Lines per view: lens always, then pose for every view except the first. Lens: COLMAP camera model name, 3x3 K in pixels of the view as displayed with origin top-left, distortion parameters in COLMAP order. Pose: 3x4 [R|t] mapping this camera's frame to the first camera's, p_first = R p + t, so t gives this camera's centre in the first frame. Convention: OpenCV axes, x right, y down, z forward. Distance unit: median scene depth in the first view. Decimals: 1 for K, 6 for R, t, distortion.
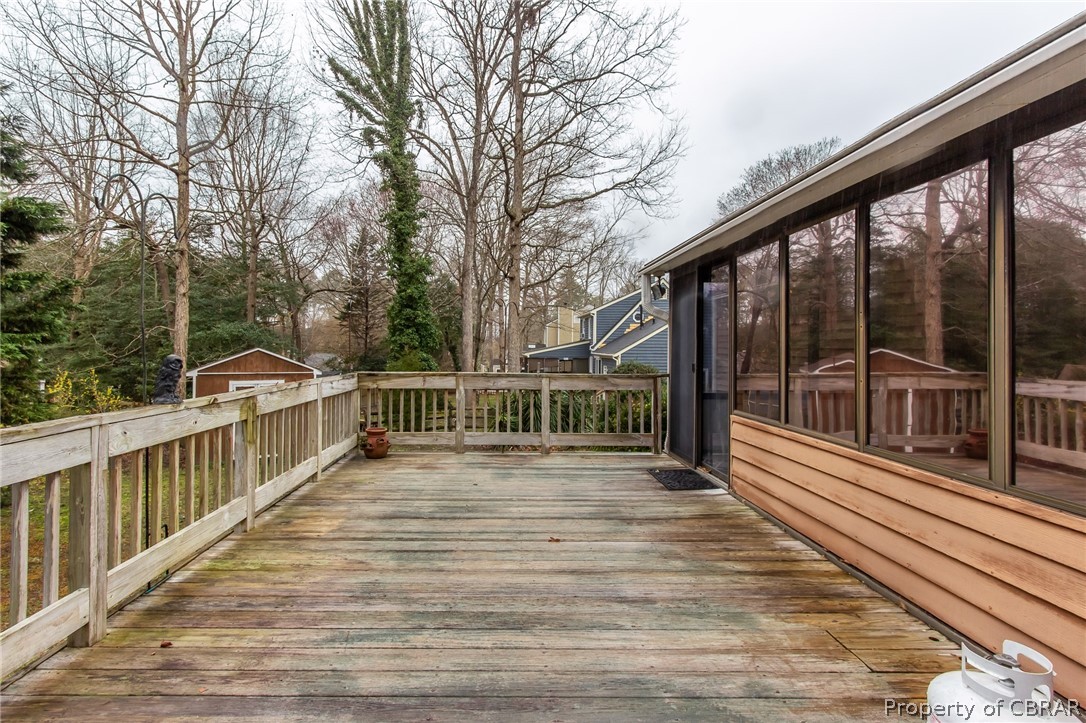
lens RADIAL K [[498.5, 0, 512.3], [0, 498.5, 349.2], [0, 0, 1]] dist [0.003726, -0.000354]
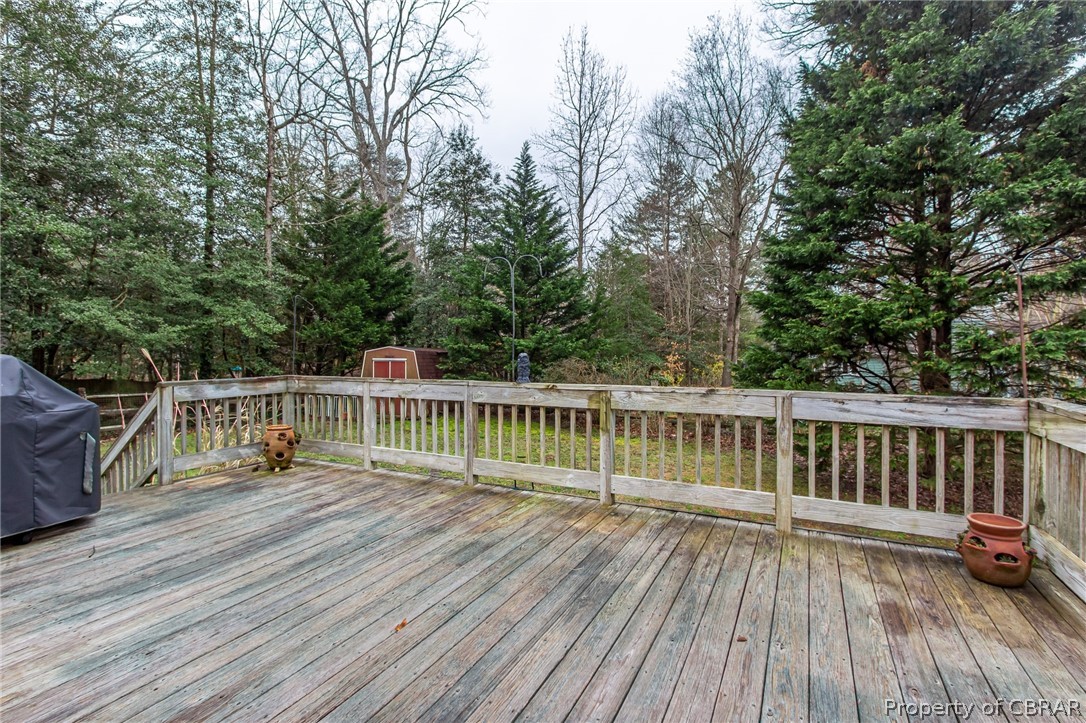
lens RADIAL K [[498.5, 0, 543.6], [0, 498.5, 357.3], [0, 0, 1]] dist [0.003726, -0.000354]
pose [[-0.486127, 0.006556, -0.873863, 0.643487], [0.007998, 0.999963, 0.003053, 0.015369], [0.873851, -0.005505, -0.486162, 1.668378]]
